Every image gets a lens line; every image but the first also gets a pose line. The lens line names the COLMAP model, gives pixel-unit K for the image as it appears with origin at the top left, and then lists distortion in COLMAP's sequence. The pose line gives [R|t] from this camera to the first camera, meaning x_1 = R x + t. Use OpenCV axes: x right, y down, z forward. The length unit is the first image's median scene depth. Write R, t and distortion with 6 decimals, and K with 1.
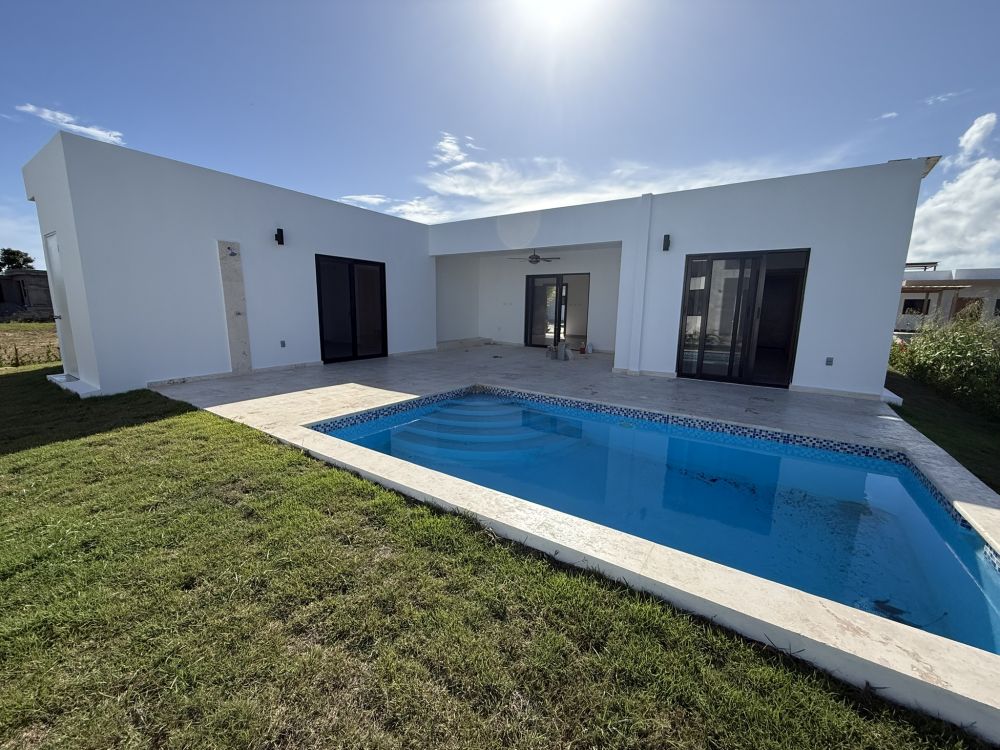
lens RADIAL K [[397.4, 0, 498.3], [0, 397.4, 370.8], [0, 0, 1]] dist [0.002331, -0.000269]
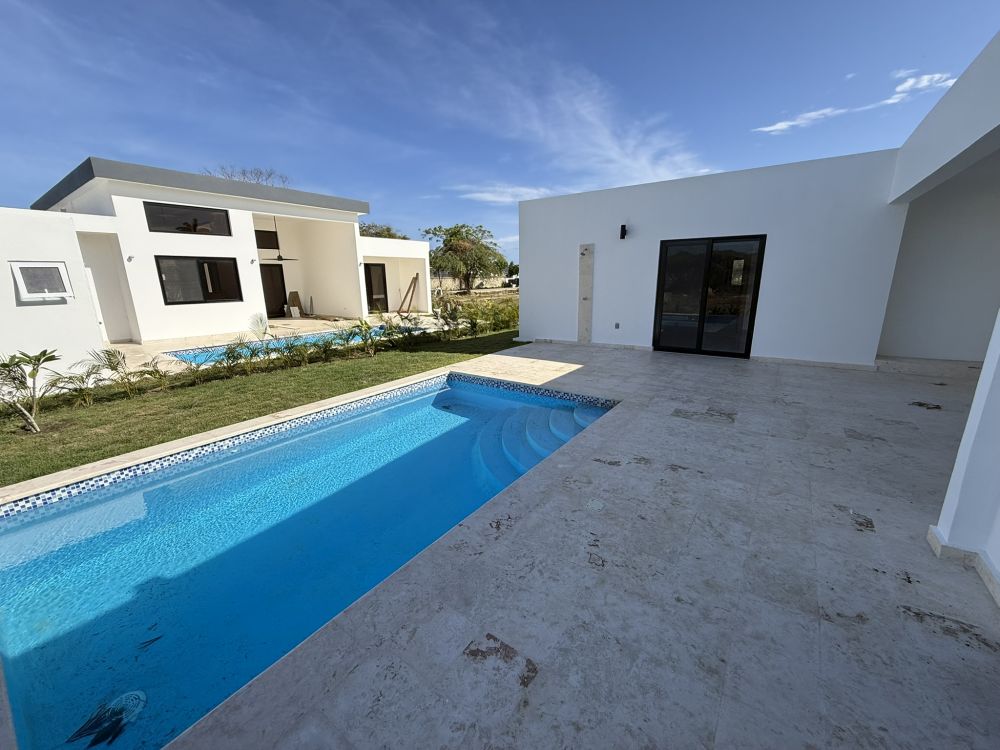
lens RADIAL K [[397.4, 0, 498.5], [0, 397.4, 374.4], [0, 0, 1]] dist [0.002331, -0.000269]
pose [[-0.033620, 0.222326, -0.974393, 0.608663], [-0.139823, 0.964309, 0.224849, -0.136698], [0.989606, 0.143803, -0.001334, 0.644420]]
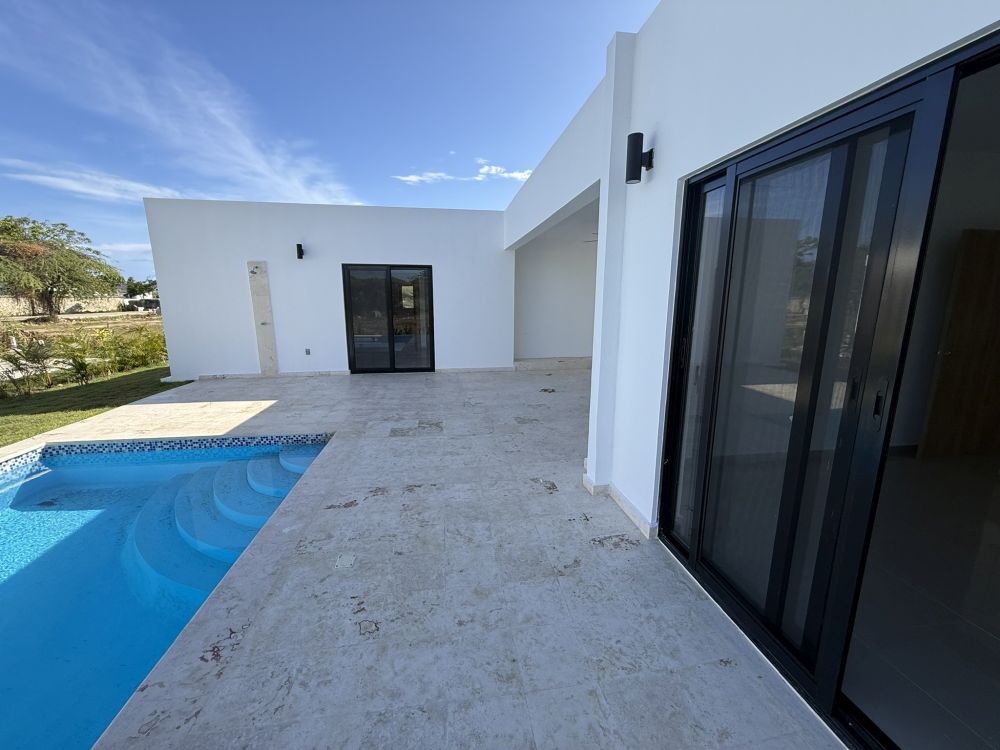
lens RADIAL K [[397.4, 0, 496.6], [0, 397.4, 374.8], [0, 0, 1]] dist [0.002331, -0.000269]
pose [[0.667383, 0.126603, -0.733874, 0.567073], [-0.106419, 0.991543, 0.074276, -0.133077], [0.737072, 0.028528, 0.675212, 0.620759]]
